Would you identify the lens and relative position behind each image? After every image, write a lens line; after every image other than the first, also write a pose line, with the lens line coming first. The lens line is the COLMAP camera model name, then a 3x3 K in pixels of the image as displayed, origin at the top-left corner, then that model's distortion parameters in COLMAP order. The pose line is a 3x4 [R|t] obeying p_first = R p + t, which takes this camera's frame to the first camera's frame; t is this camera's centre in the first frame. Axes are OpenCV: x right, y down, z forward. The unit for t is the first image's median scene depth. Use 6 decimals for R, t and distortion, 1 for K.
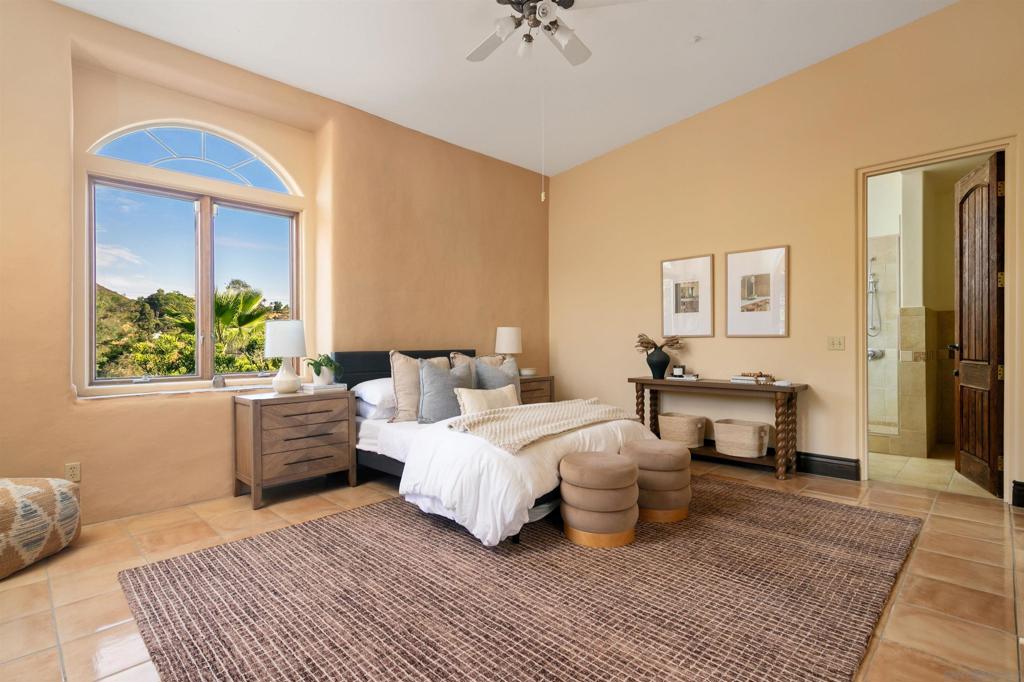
lens RADIAL K [[493.0, 0, 508.3], [0, 493.0, 341.5], [0, 0, 1]] dist [0.005645, 0.000011]
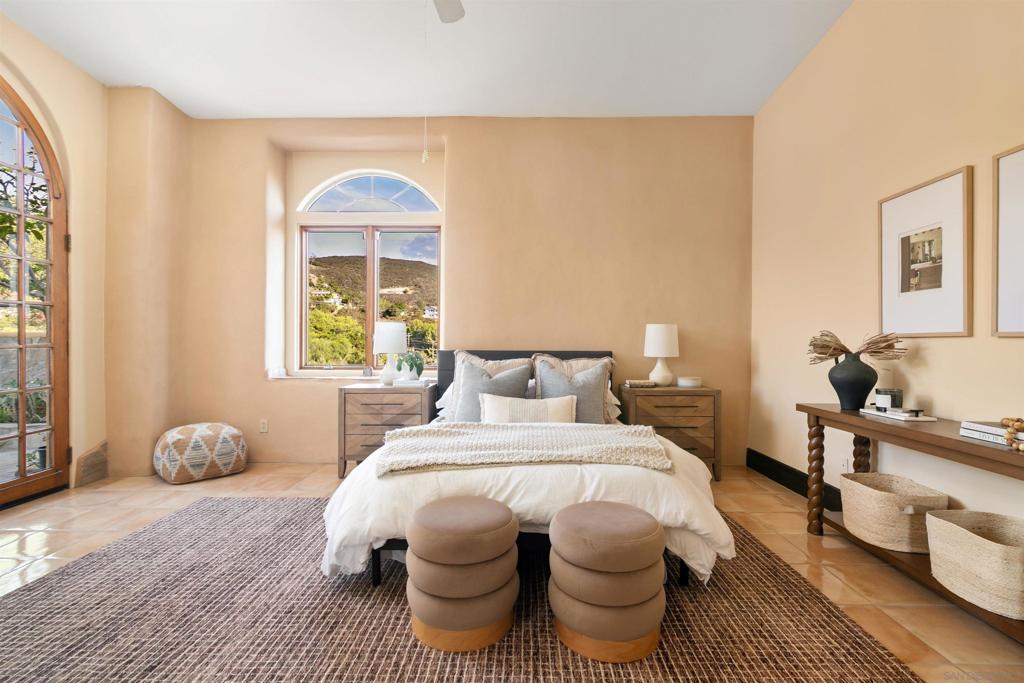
lens RADIAL K [[460.2, 0, 514.0], [0, 460.2, 341.0], [0, 0, 1]] dist [-0.003208, 0.000260]
pose [[0.700943, 0.007723, -0.713176, 0.665917], [-0.006133, 0.999970, 0.004801, -0.006566], [0.713191, 0.001008, 0.700969, 0.569671]]
